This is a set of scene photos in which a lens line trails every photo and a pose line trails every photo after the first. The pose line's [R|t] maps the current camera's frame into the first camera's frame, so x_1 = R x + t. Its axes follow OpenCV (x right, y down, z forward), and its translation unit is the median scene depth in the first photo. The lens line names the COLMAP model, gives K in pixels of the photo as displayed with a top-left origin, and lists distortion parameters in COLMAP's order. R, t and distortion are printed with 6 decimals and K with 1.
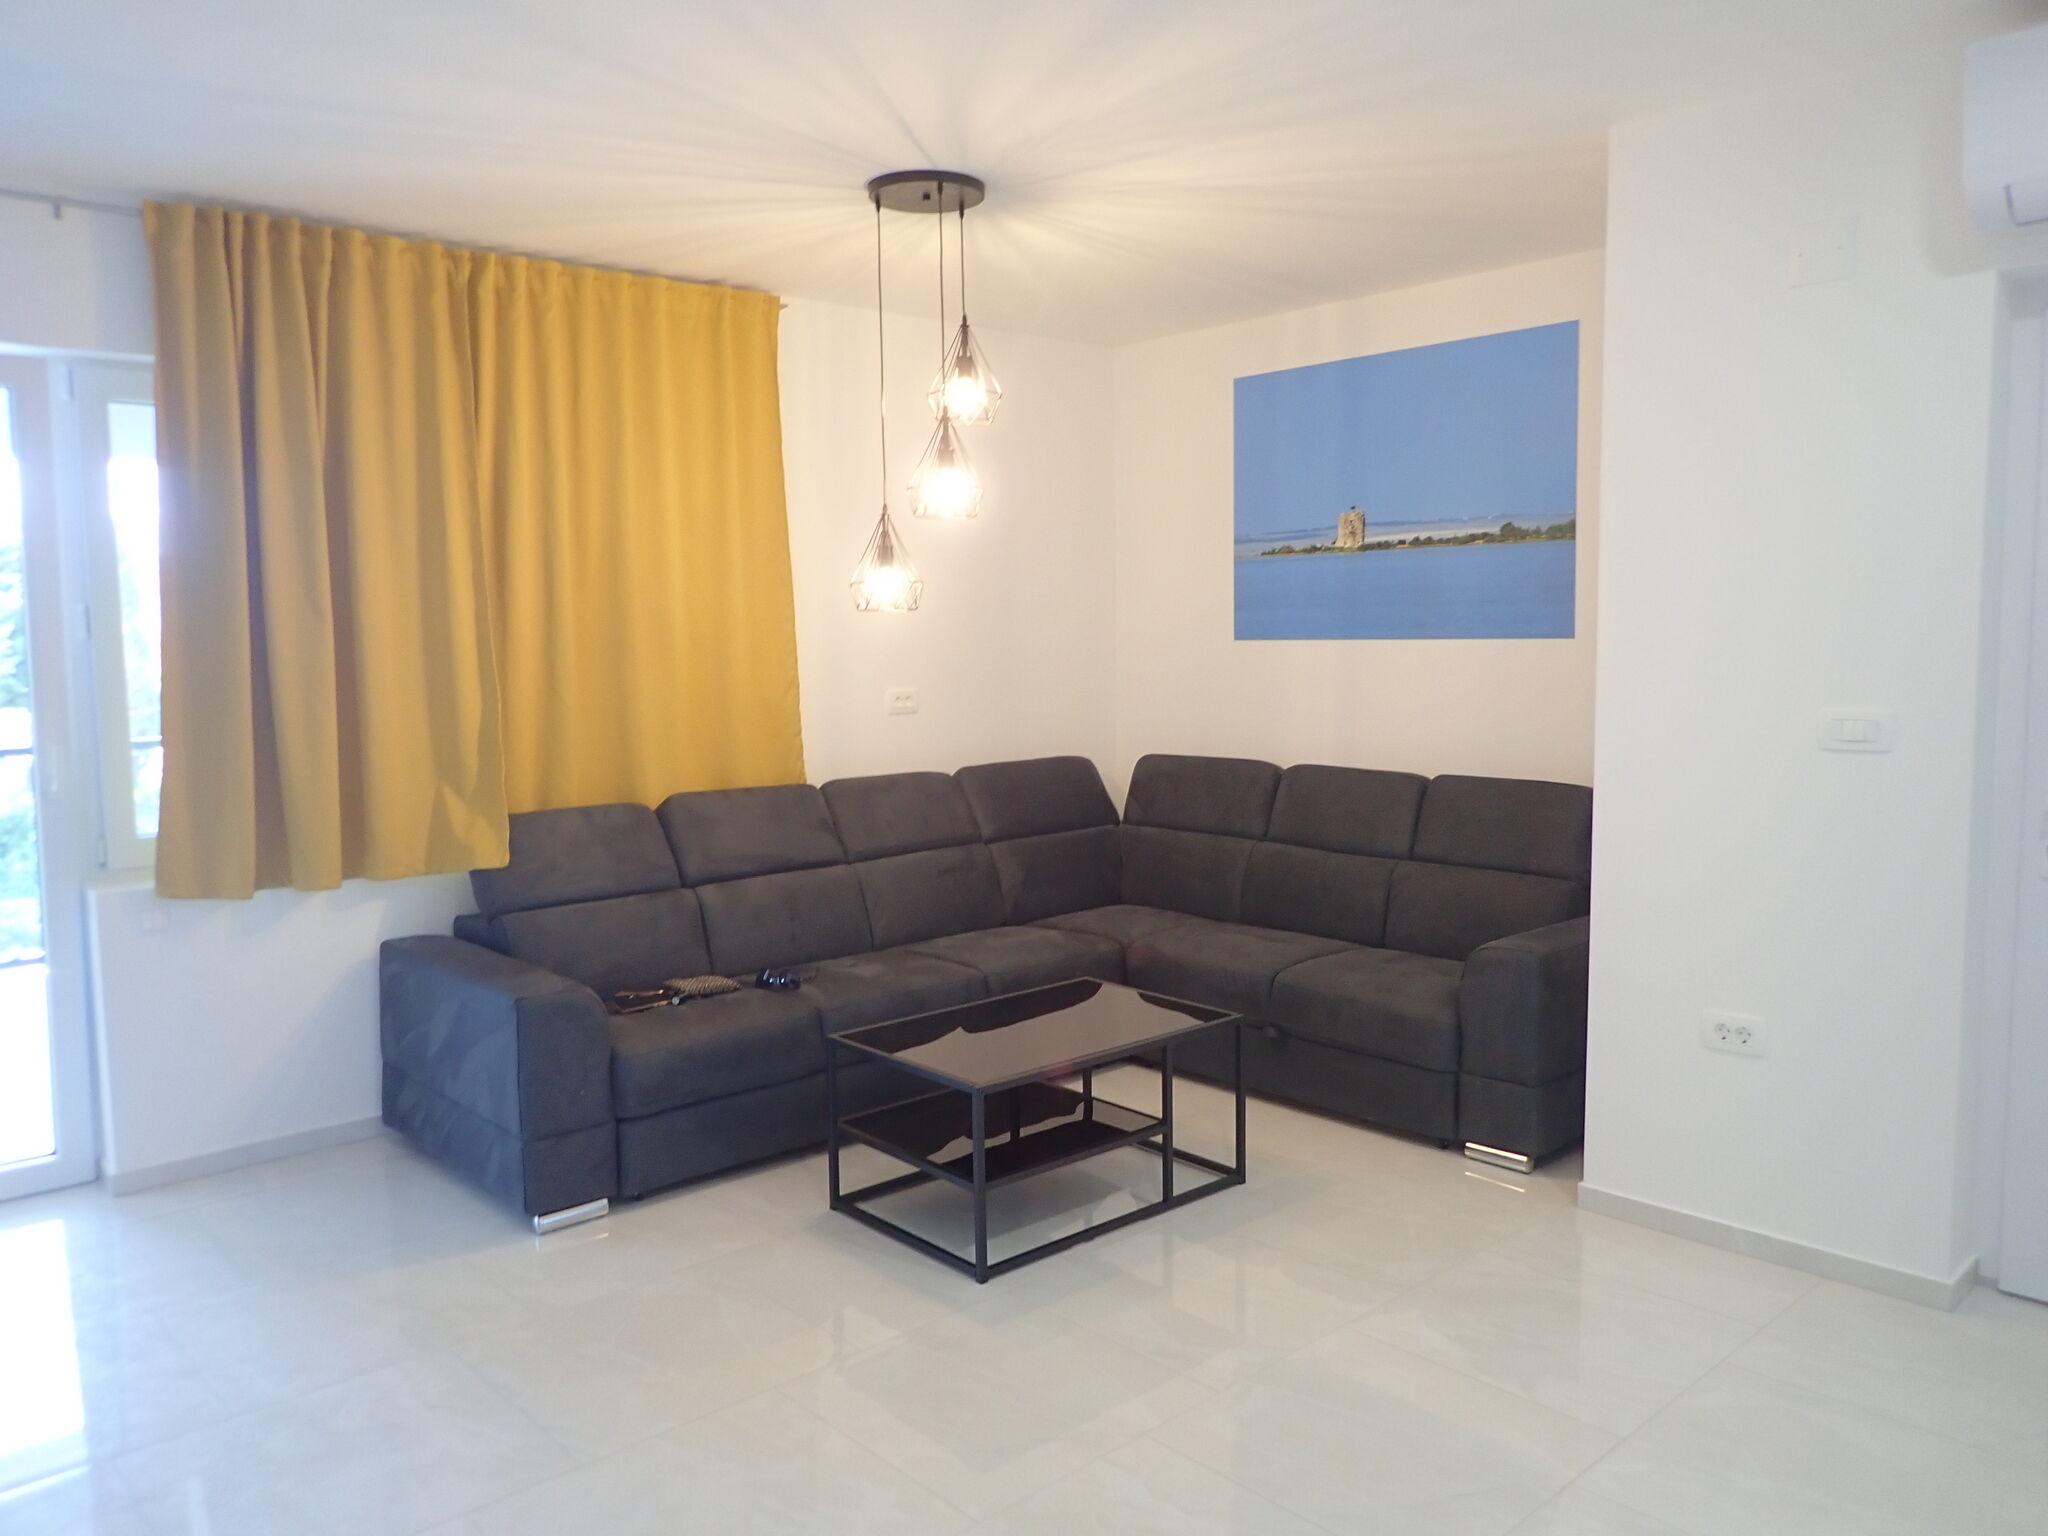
lens RADIAL K [[1531.1, 0, 1021.8], [0, 1531.1, 777.2], [0, 0, 1]] dist [-0.008205, 0.063300]
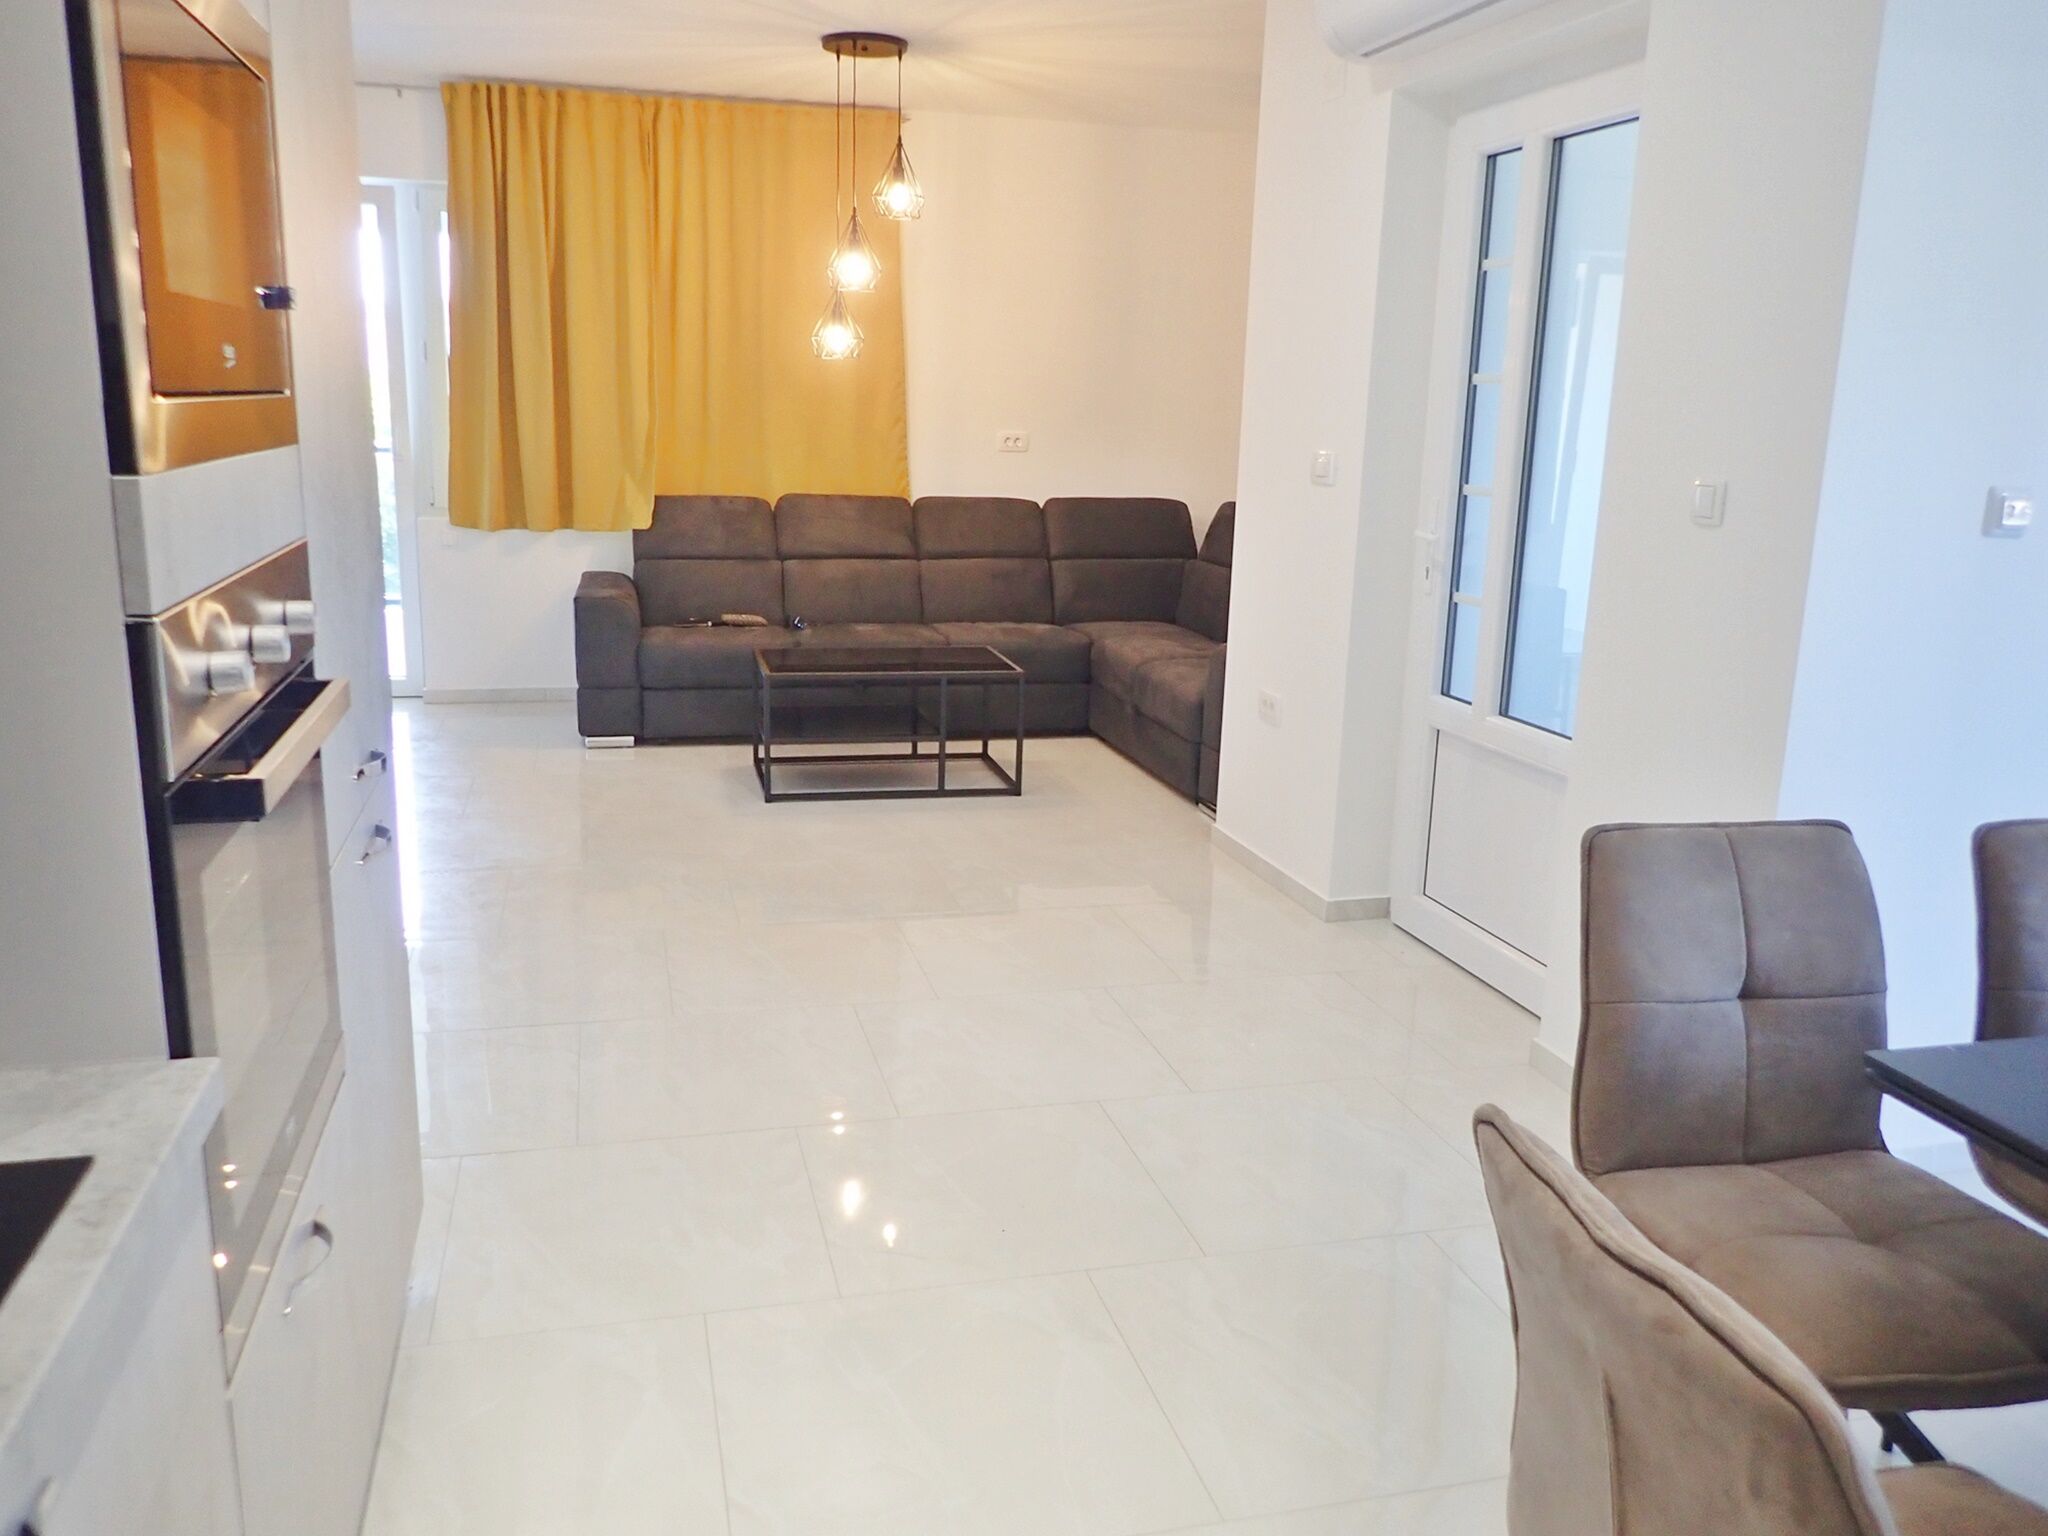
lens RADIAL K [[1515.3, 0, 1009.5], [0, 1515.3, 769.7], [0, 0, 1]] dist [-0.008247, 0.000656]
pose [[0.897315, 0.144230, -0.417161, 0.637952], [-0.088481, 0.984699, 0.150129, 0.037651], [0.432431, -0.097803, 0.896347, -0.195961]]
